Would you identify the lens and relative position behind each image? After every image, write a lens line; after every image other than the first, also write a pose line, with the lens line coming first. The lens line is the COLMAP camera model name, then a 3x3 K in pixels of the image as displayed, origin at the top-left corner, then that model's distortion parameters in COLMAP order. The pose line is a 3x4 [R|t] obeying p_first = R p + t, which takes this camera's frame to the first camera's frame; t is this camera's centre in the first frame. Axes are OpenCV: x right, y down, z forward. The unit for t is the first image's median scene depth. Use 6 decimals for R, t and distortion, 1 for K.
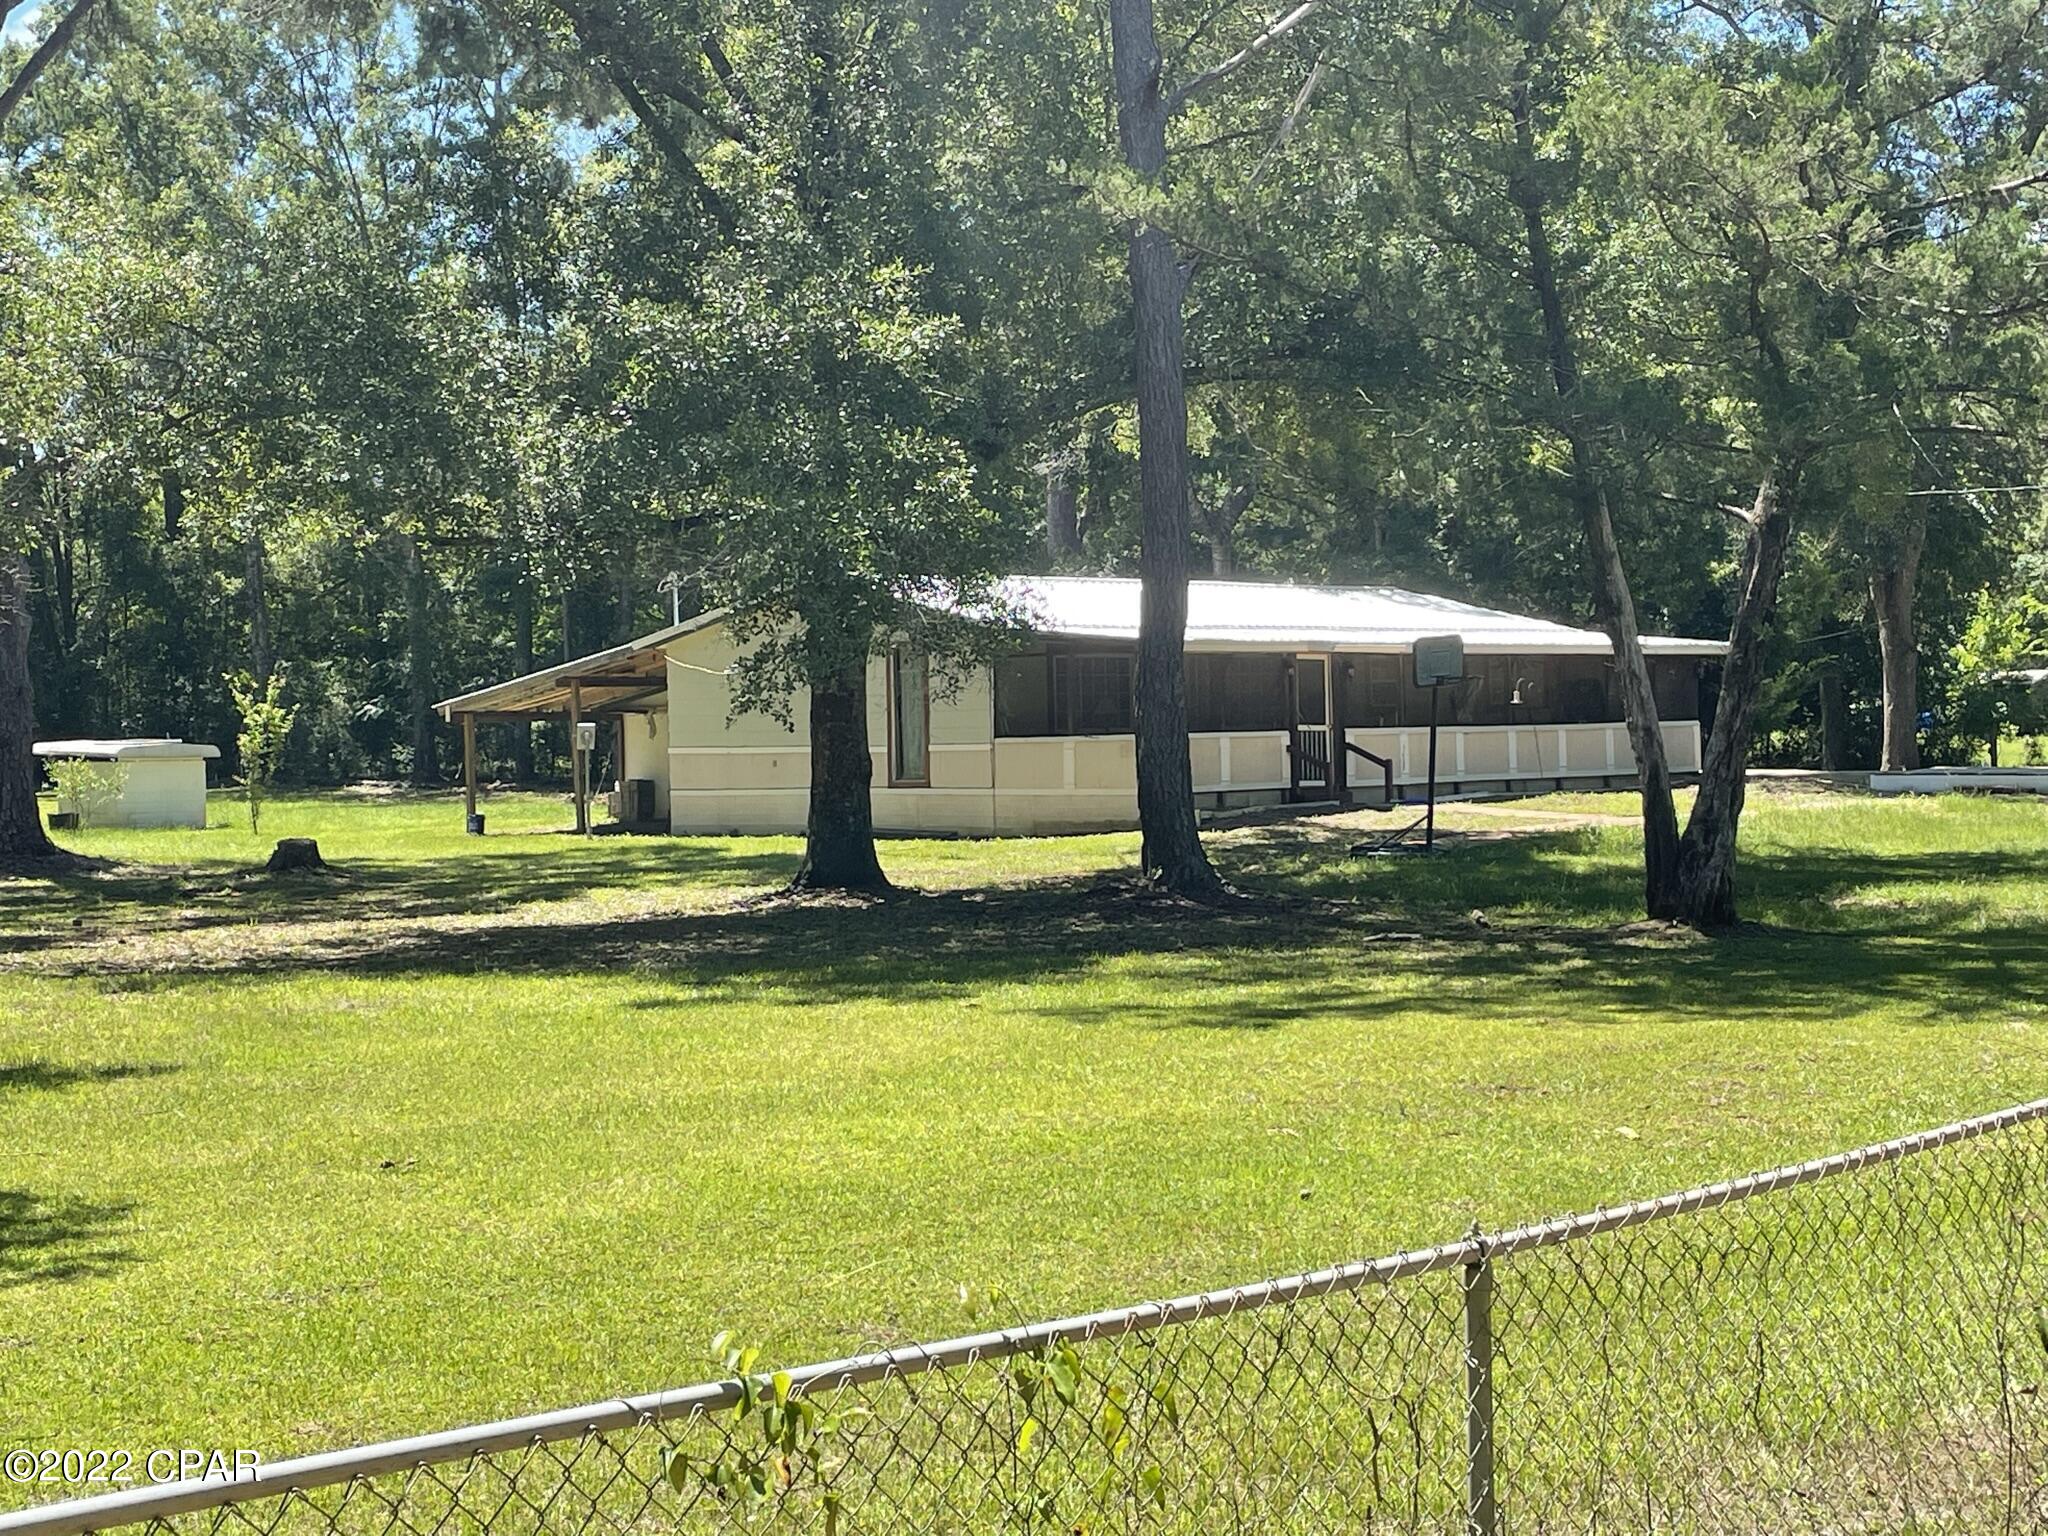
lens RADIAL K [[3093.5, 0, 1018.1], [0, 3093.5, 769.2], [0, 0, 1]] dist [0.132552, 0.000000]
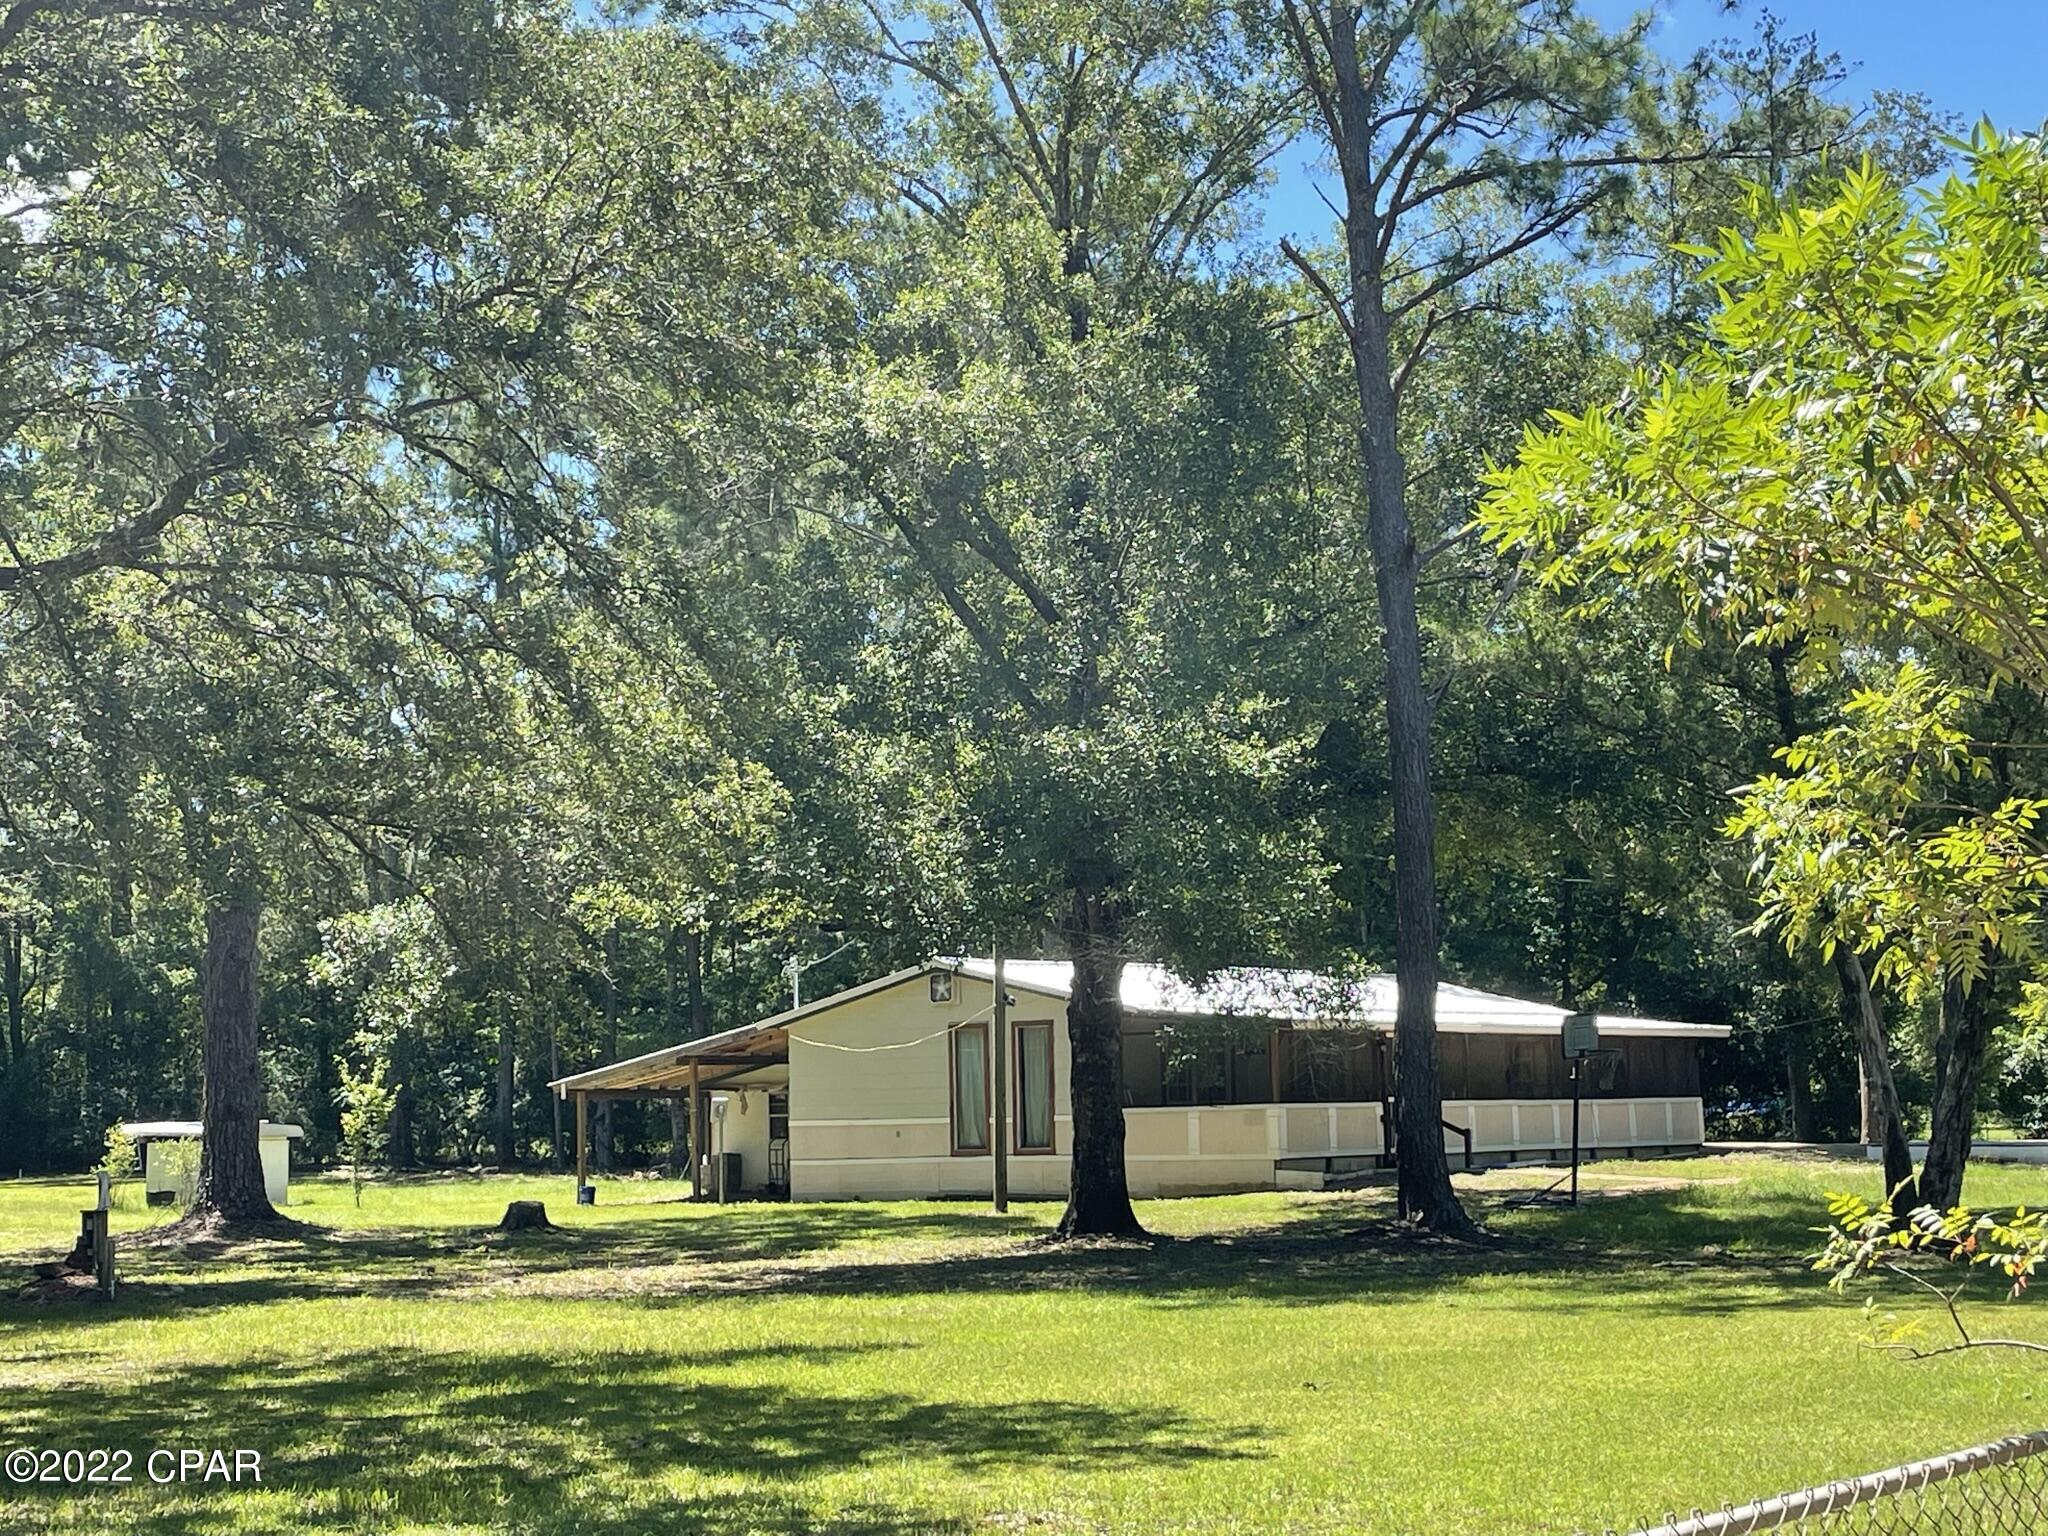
lens RADIAL K [[3093.5, 0, 1031.7], [0, 3093.5, 765.2], [0, 0, 1]] dist [0.132552, 0.000000]
pose [[0.996091, 0.008163, 0.087952, -0.133142], [0.003222, 0.991700, -0.128534, 0.010155], [-0.088272, 0.128315, 0.987797, -0.101672]]
